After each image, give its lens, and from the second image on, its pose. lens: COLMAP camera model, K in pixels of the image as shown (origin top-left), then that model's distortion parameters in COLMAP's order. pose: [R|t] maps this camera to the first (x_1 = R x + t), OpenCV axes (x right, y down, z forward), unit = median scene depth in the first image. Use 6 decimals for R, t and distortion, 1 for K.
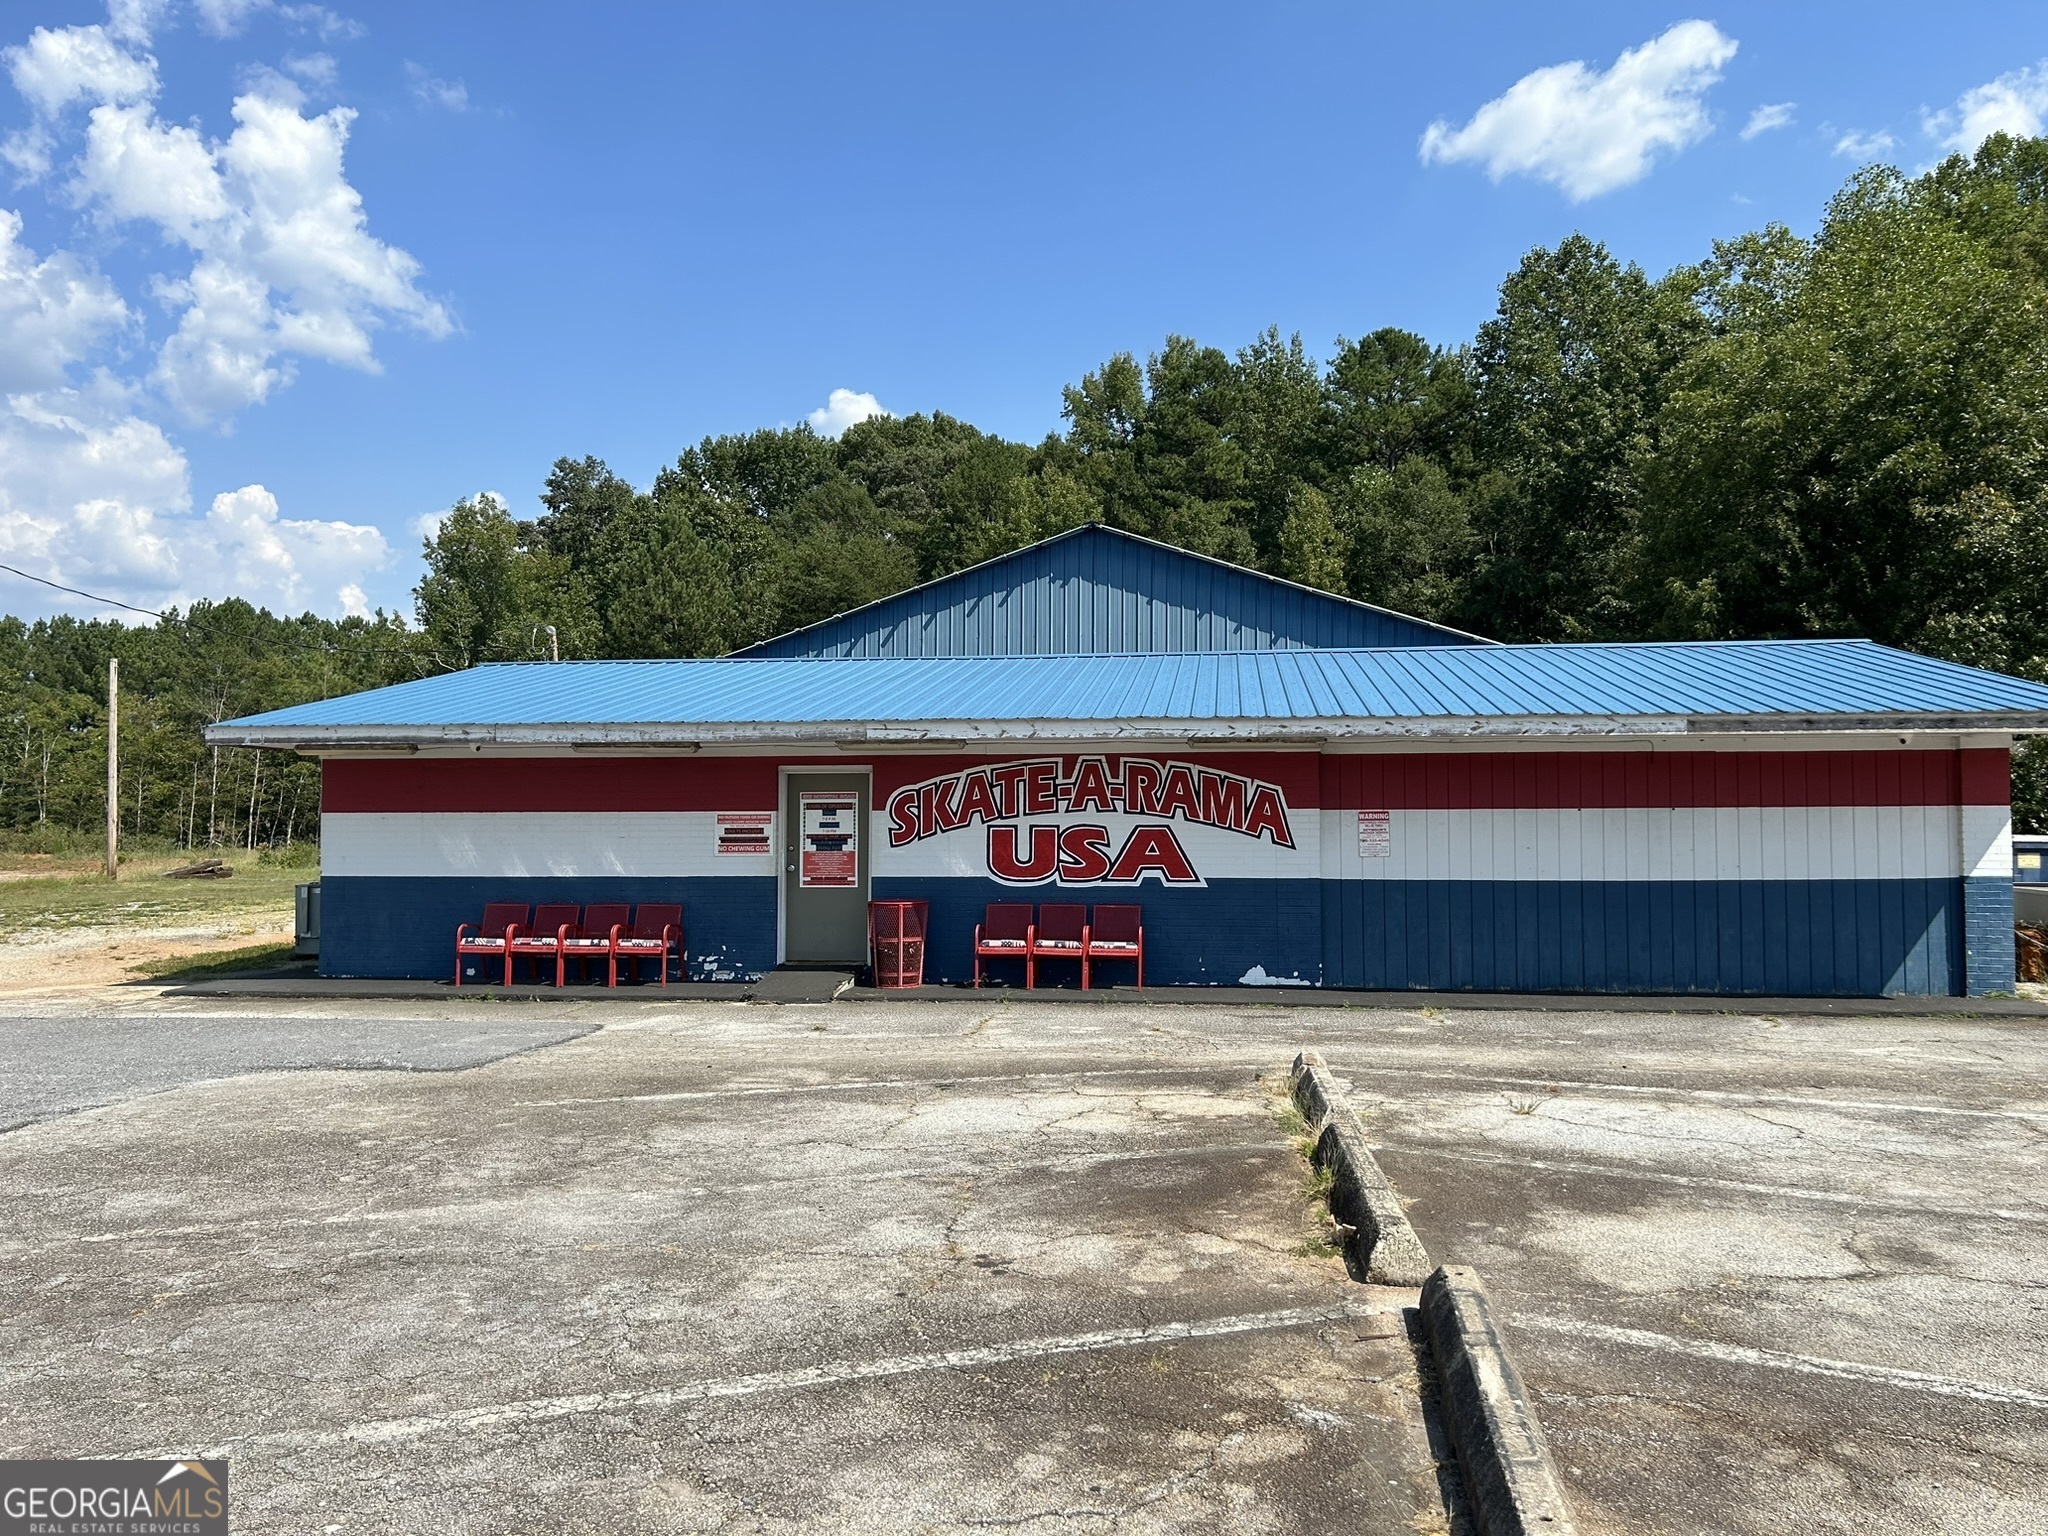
lens RADIAL K [[1548.3, 0, 1022.1], [0, 1548.3, 771.5], [0, 0, 1]] dist [0.040368, -0.002434]
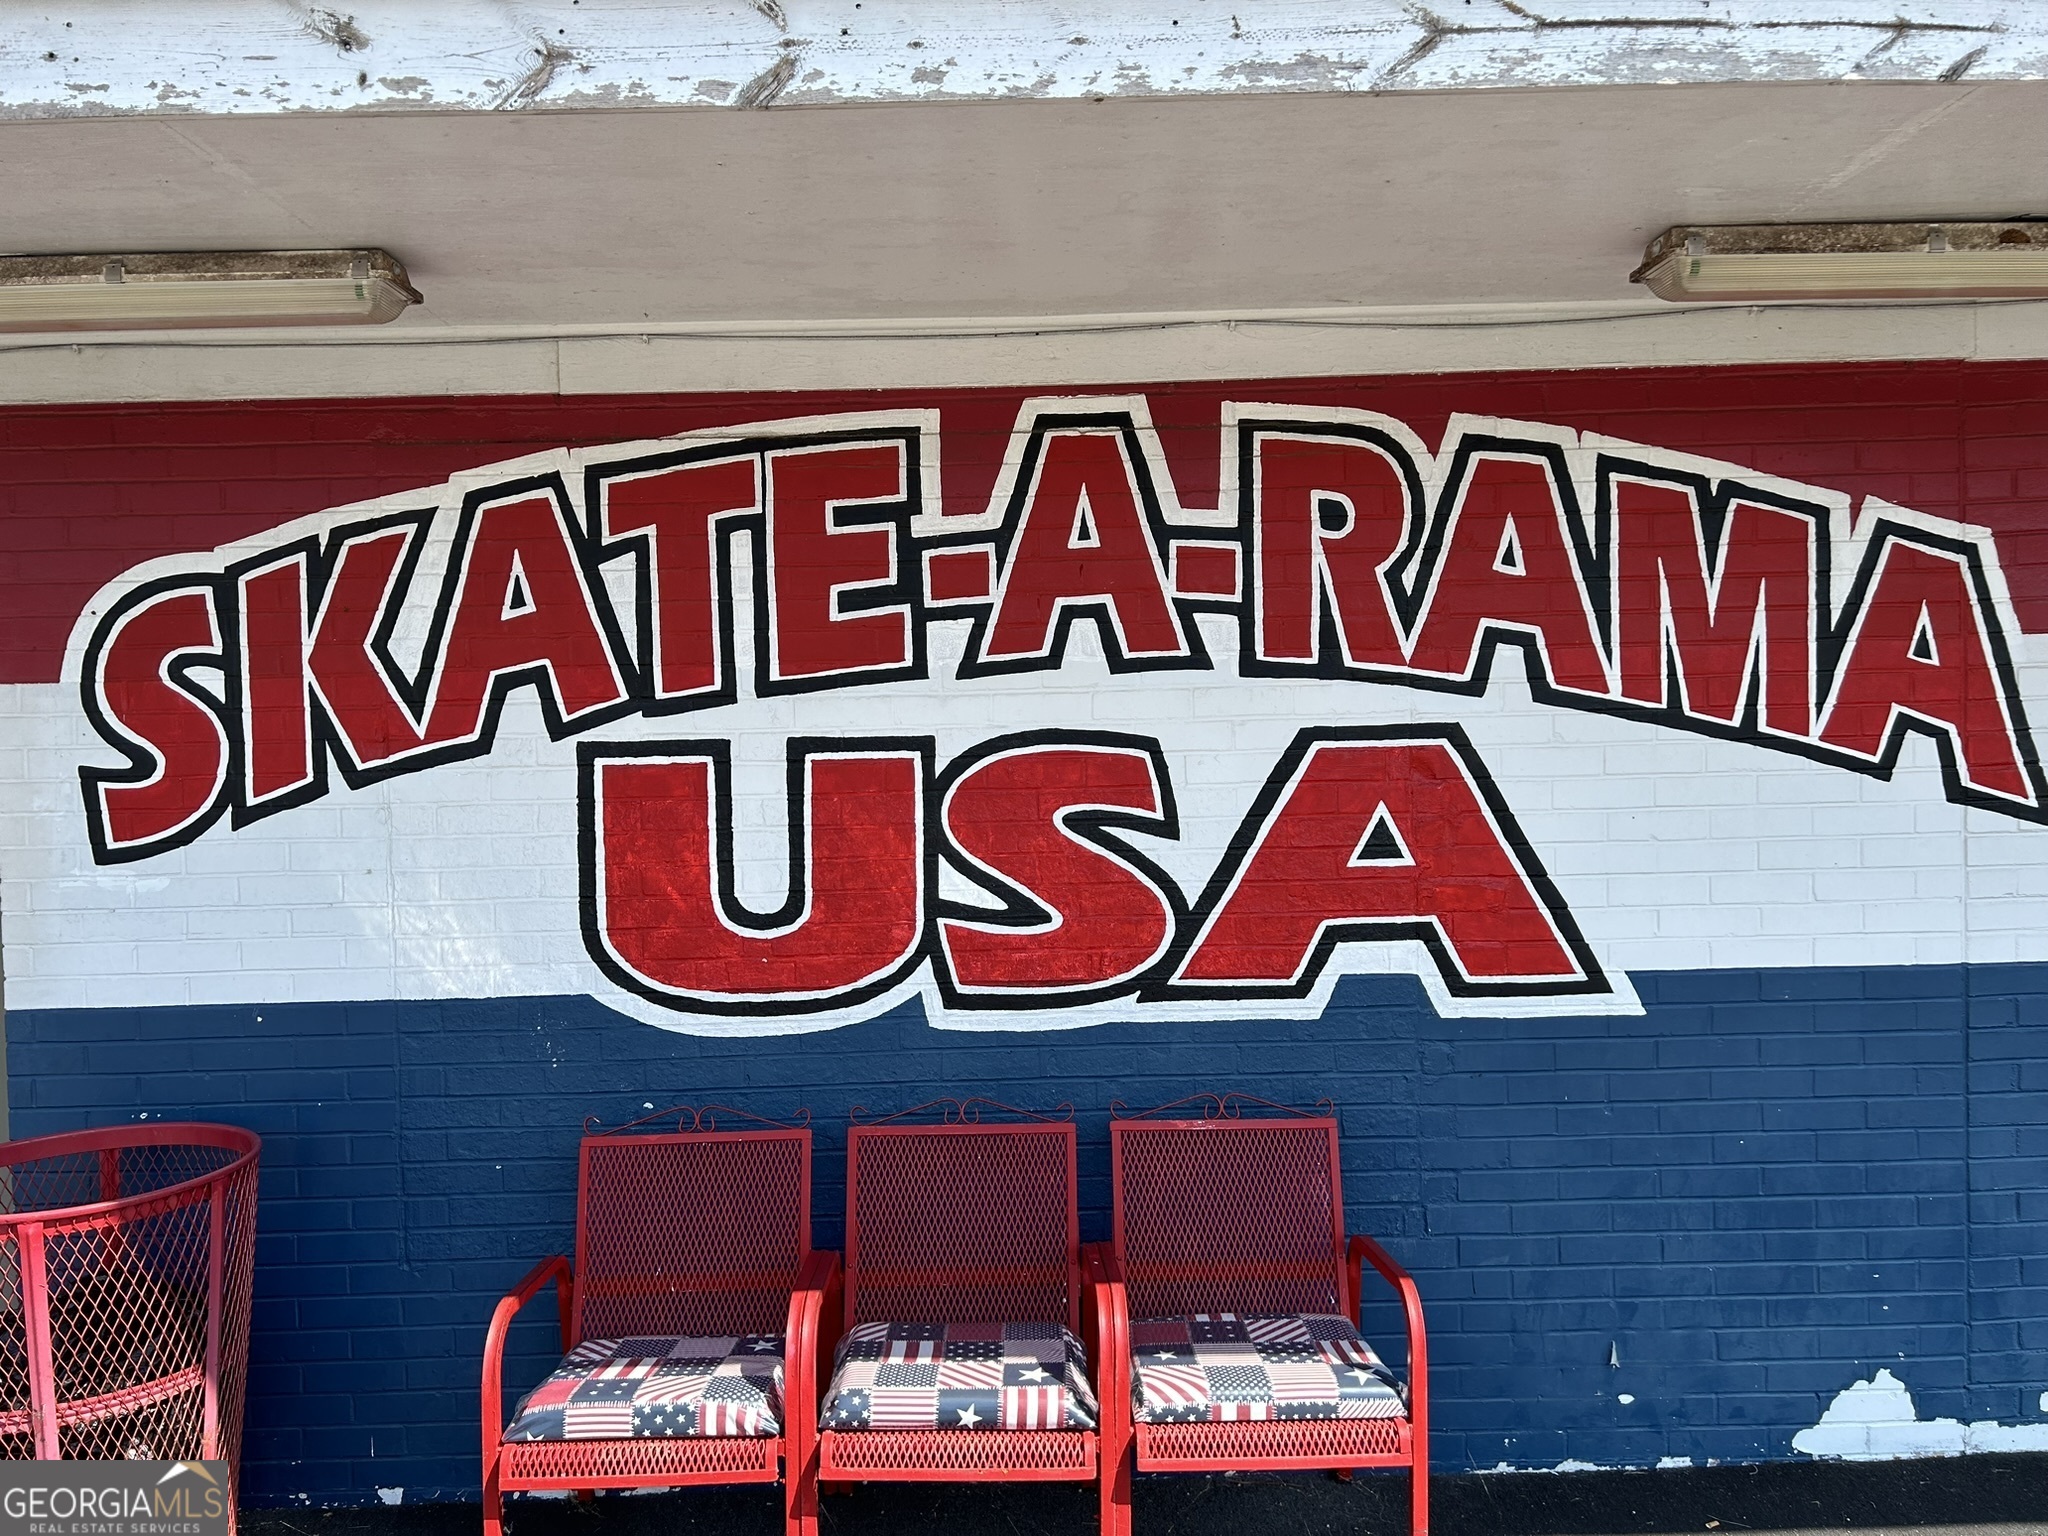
lens RADIAL K [[1548.3, 0, 1018.8], [0, 1548.3, 770.7], [0, 0, 1]] dist [0.040368, -0.002434]
pose [[0.990292, -0.026489, 0.136456, 0.007112], [0.017387, 0.997570, 0.067470, 0.025472], [-0.137912, -0.064443, 0.988346, 0.795701]]
